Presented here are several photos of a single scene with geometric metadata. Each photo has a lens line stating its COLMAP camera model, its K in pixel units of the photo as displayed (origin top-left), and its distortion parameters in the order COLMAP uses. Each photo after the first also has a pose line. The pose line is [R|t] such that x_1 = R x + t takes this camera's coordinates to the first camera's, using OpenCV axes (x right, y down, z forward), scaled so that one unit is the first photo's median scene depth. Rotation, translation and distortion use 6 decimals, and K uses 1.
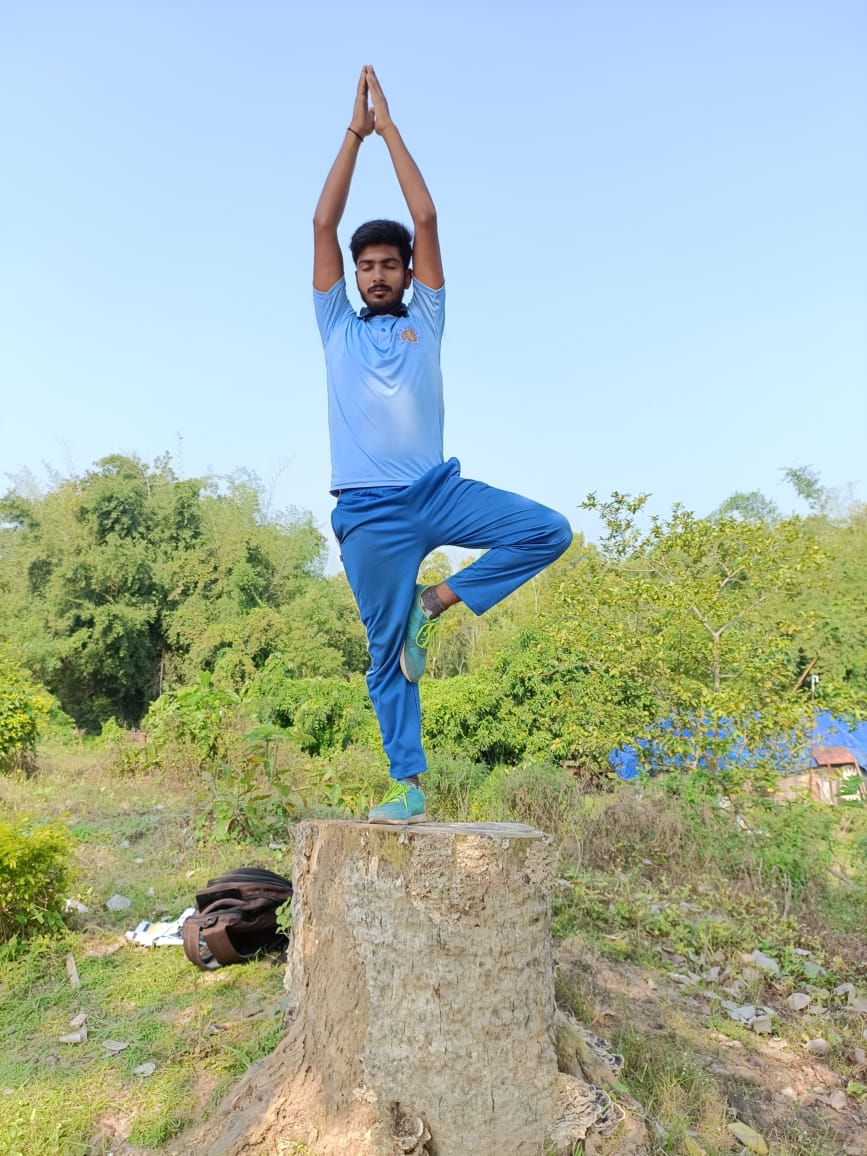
lens RADIAL K [[888.9, 0, 405.0], [0, 888.9, 578.0], [0, 0, 1]] dist [0.066091, -0.203541]
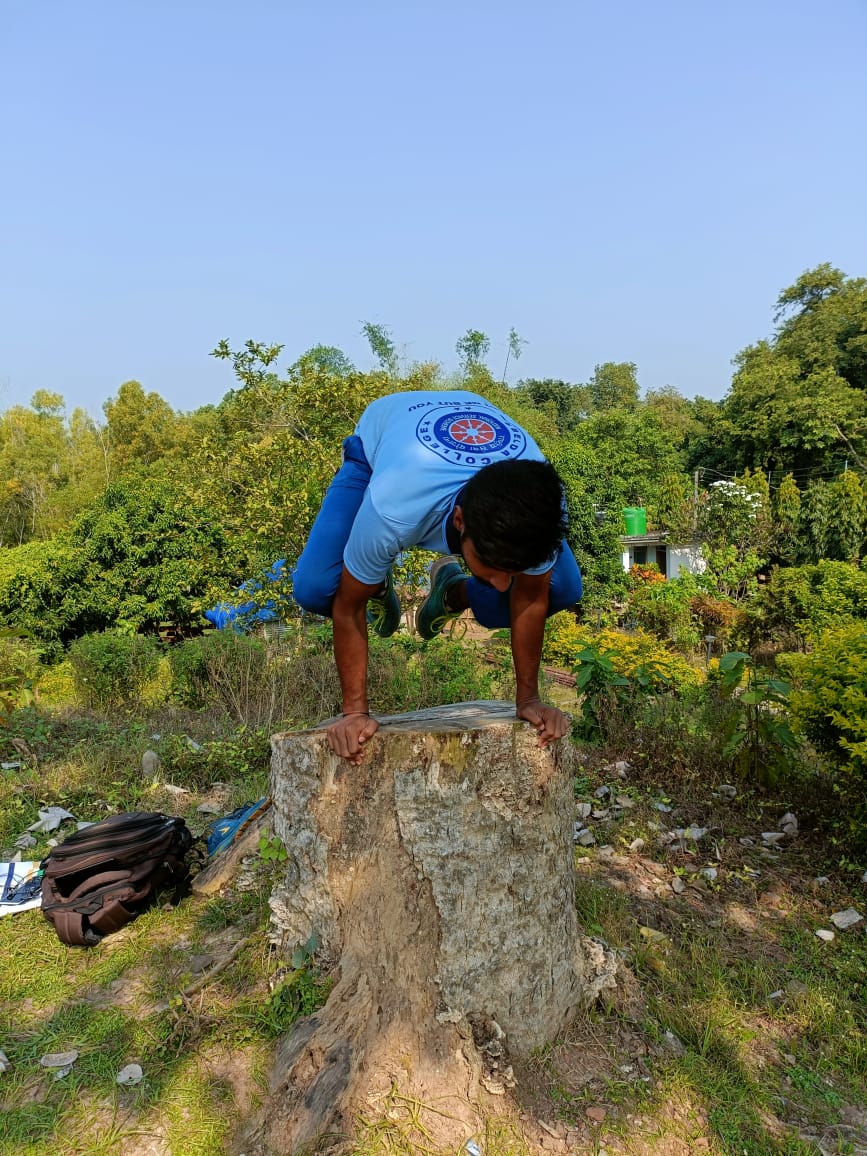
lens RADIAL K [[888.9, 0, 405.0], [0, 888.9, 578.0], [0, 0, 1]] dist [0.066091, -0.203541]
pose [[0.857830, -0.078835, 0.507851, -0.124867], [-0.005558, 0.986684, 0.162554, -0.002790], [-0.513903, -0.142266, 0.845969, 0.075802]]
